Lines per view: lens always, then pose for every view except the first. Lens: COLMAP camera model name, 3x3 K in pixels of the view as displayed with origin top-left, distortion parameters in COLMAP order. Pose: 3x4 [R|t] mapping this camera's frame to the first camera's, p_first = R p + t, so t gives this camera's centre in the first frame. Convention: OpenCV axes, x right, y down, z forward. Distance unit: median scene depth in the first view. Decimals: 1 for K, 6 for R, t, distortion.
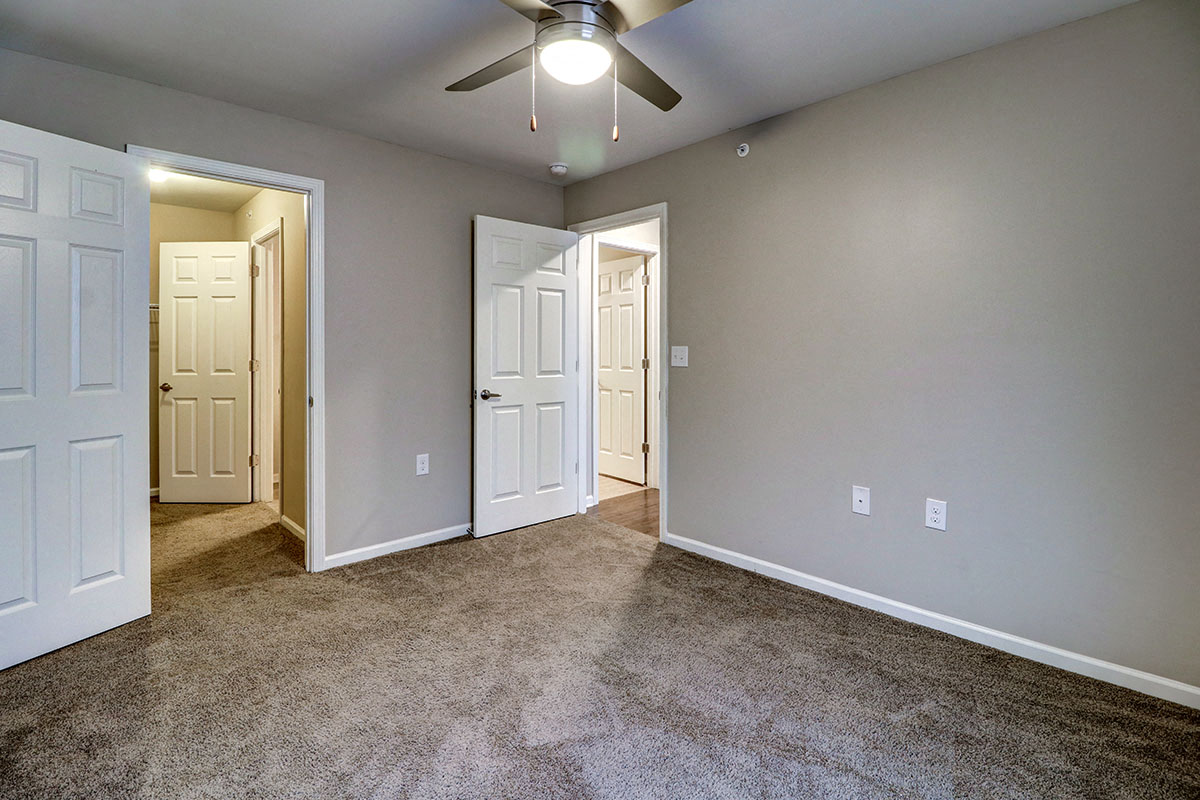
lens RADIAL K [[564.7, 0, 593.7], [0, 564.7, 356.2], [0, 0, 1]] dist [-0.001447, -0.009602]
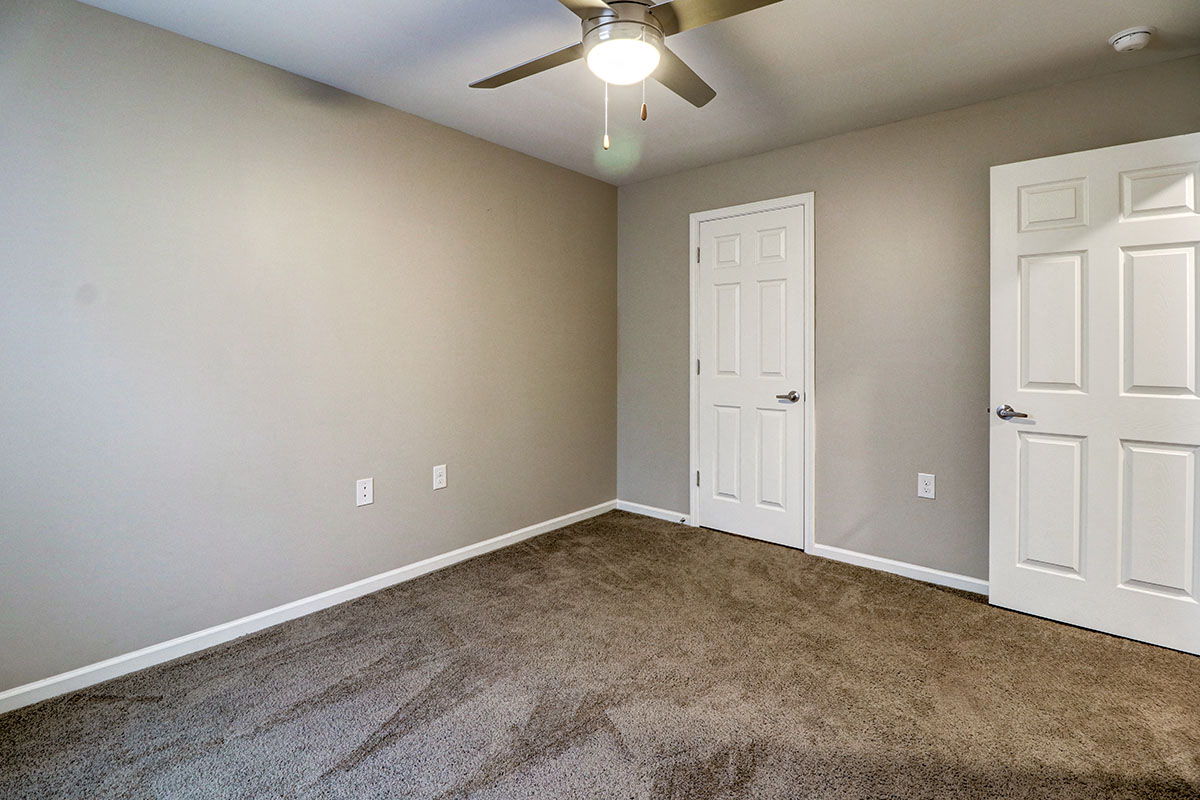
lens RADIAL K [[564.7, 0, 593.7], [0, 564.7, 356.2], [0, 0, 1]] dist [-0.001447, -0.009602]
pose [[0.118804, 0.019220, -0.992732, 0.461749], [-0.011495, 0.999772, 0.017981, -0.010050], [0.992851, 0.009275, 0.118998, 0.400862]]
